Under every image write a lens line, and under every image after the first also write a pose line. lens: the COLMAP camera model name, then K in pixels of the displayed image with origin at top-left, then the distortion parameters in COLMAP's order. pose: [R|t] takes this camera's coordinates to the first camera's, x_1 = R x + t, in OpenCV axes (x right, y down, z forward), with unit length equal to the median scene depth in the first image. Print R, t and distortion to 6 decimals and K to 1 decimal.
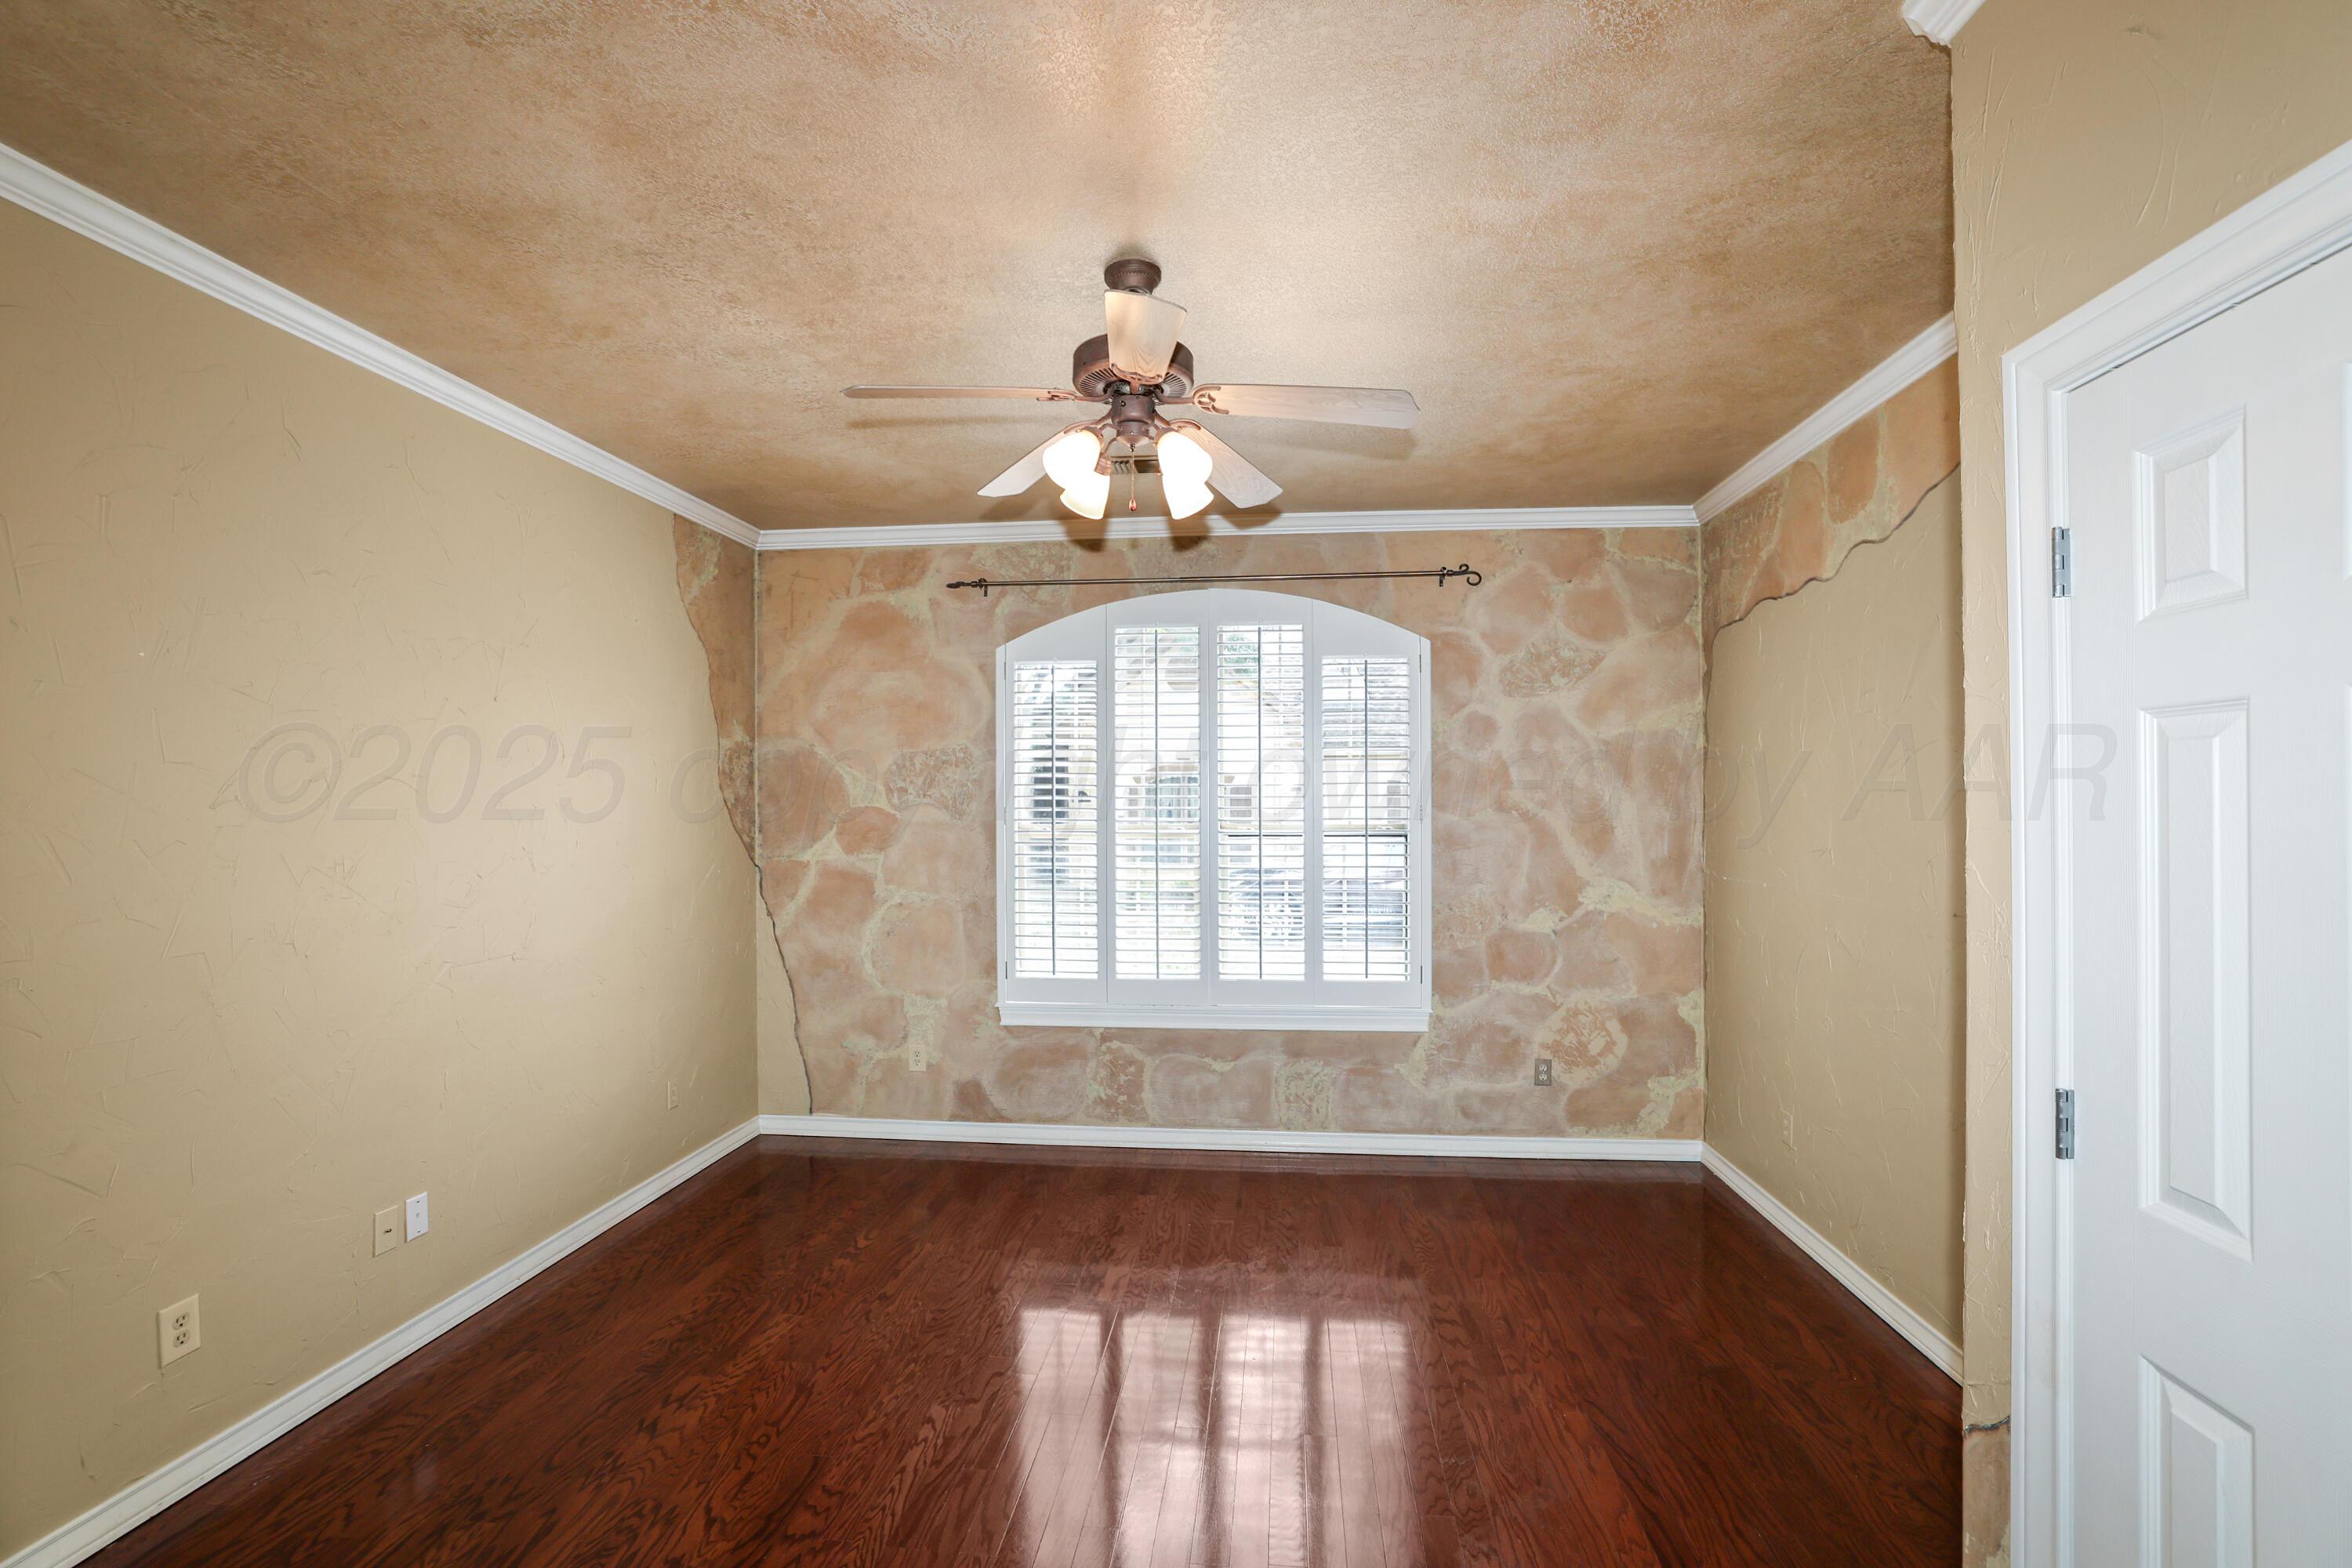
lens RADIAL K [[1017.7, 0, 1181.3], [0, 1017.7, 794.3], [0, 0, 1]] dist [-0.047558, 0.012431]
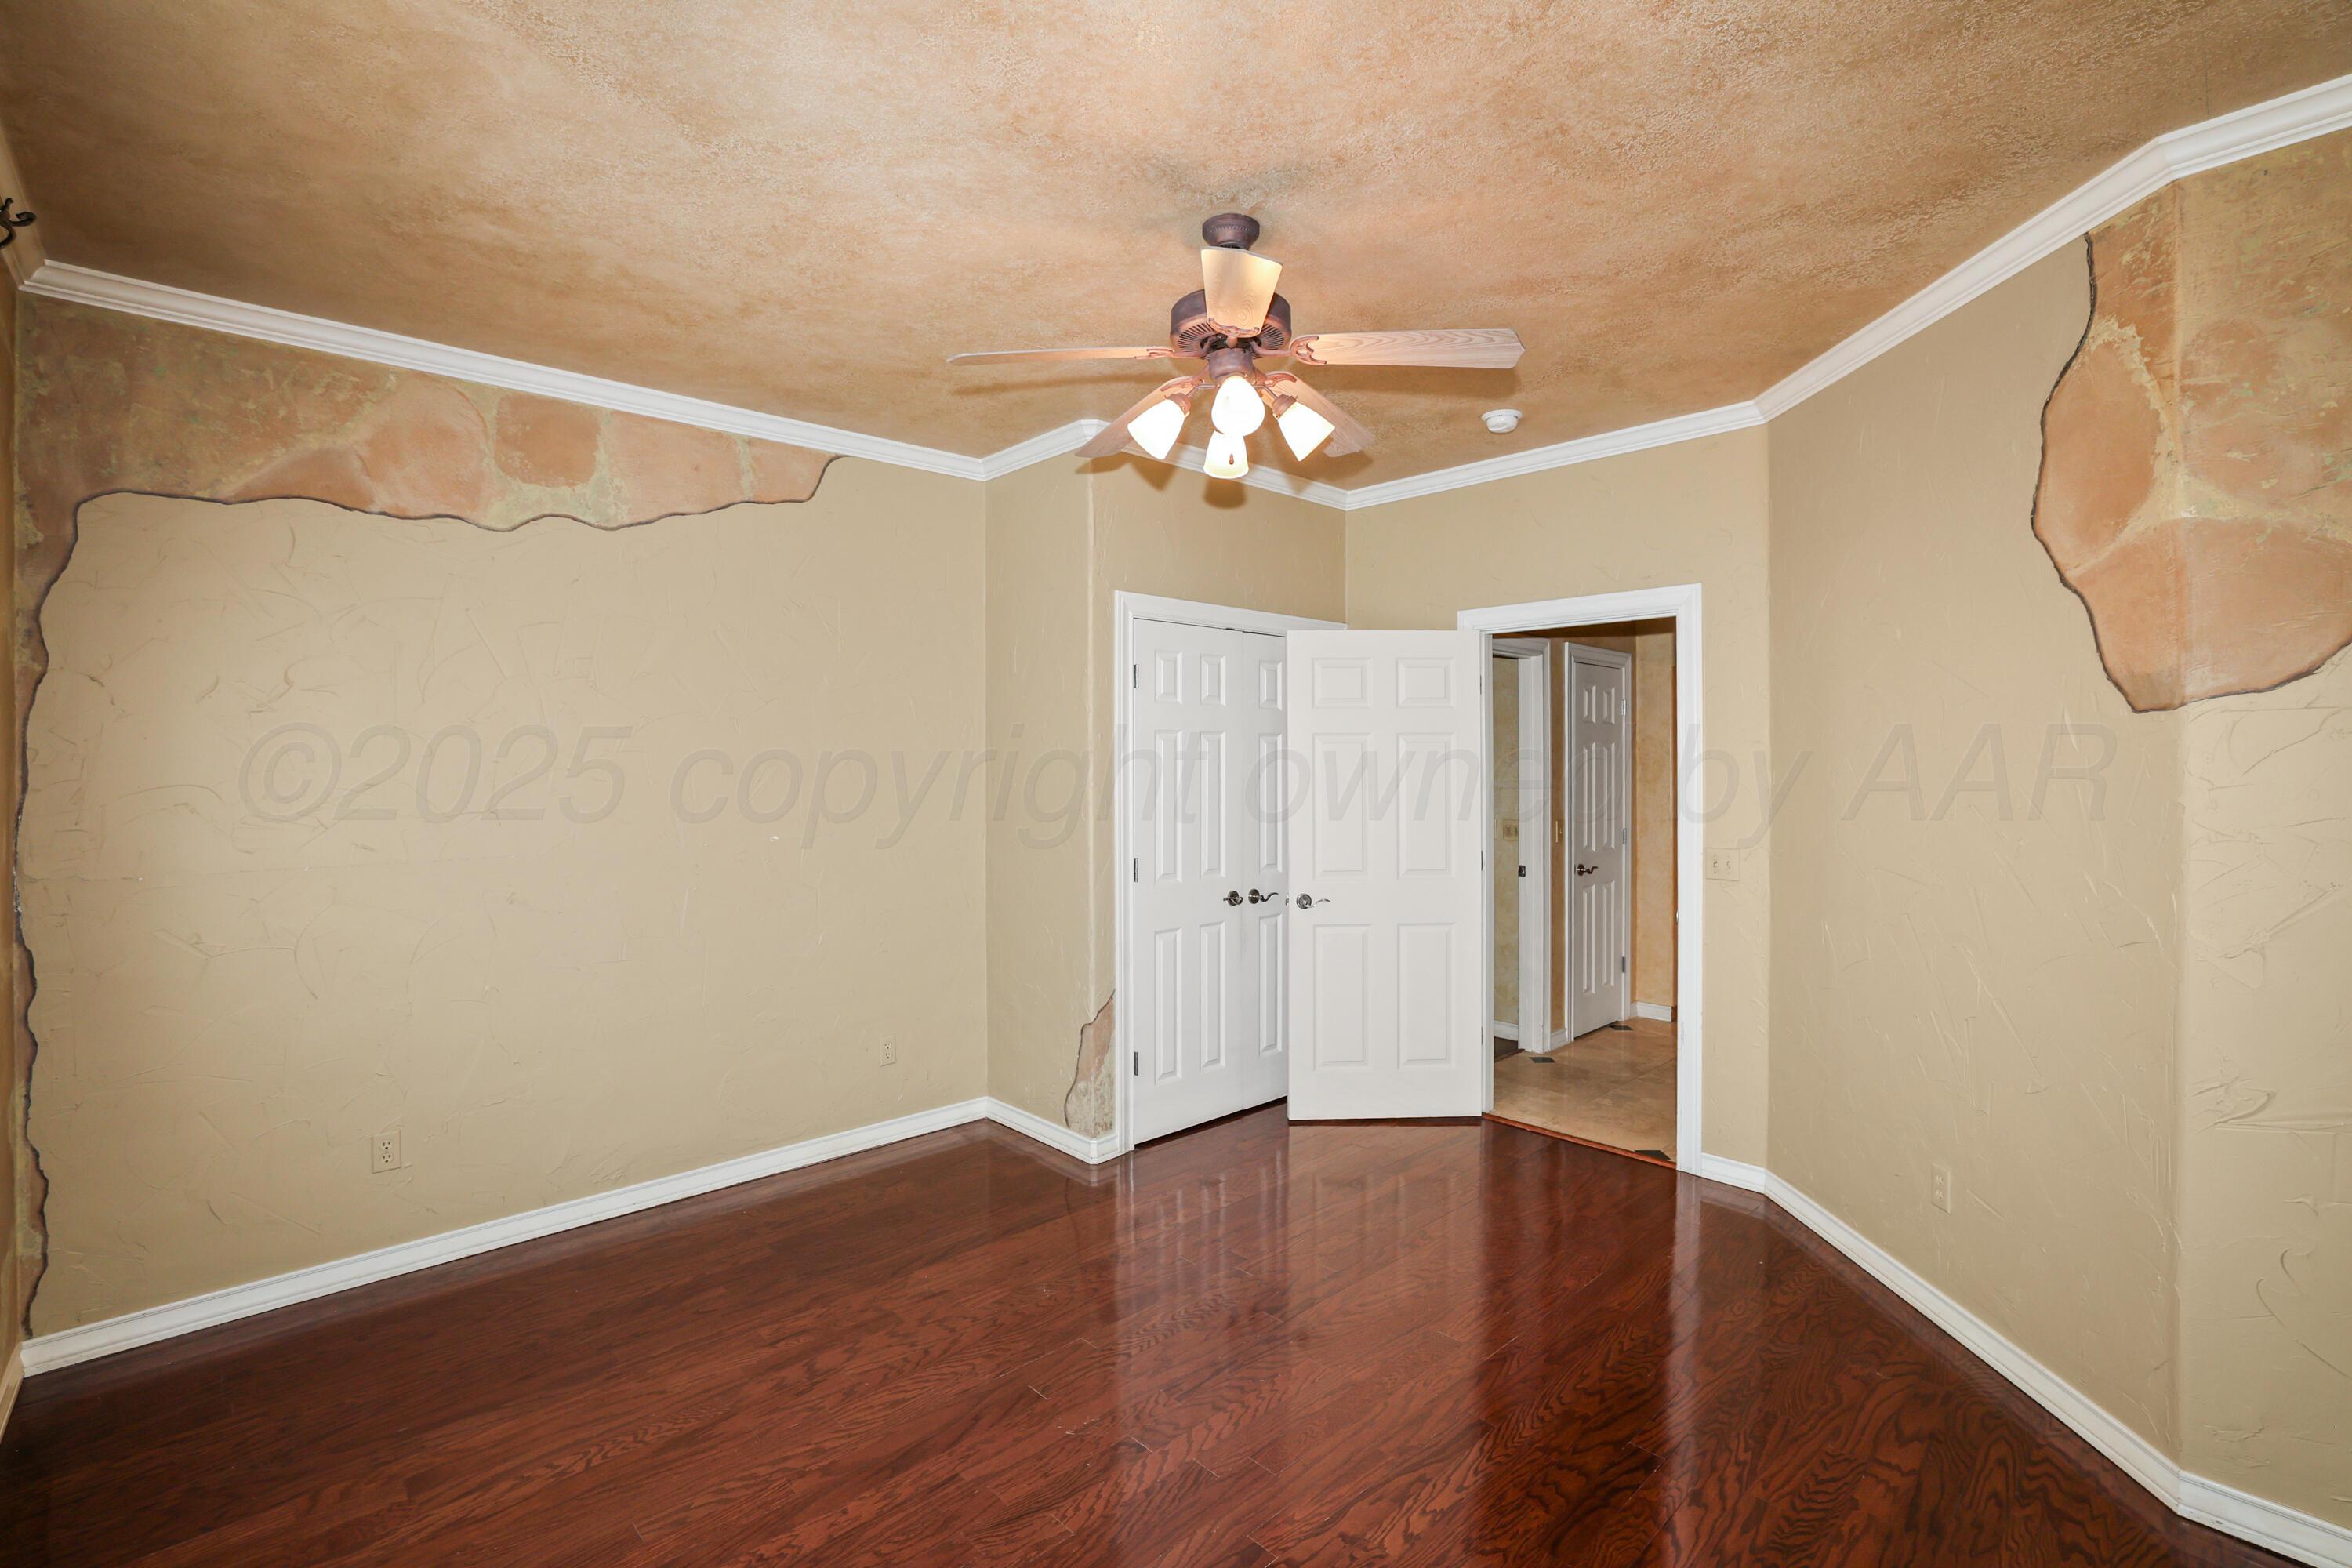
lens RADIAL K [[1043.3, 0, 1166.6], [0, 1043.3, 753.9], [0, 0, 1]] dist [-0.049368, 0.014257]
pose [[-0.748422, 0.009399, 0.663156, -0.670884], [-0.000363, 0.999894, -0.014582, 0.020262], [-0.663223, -0.011154, -0.748339, 1.796921]]
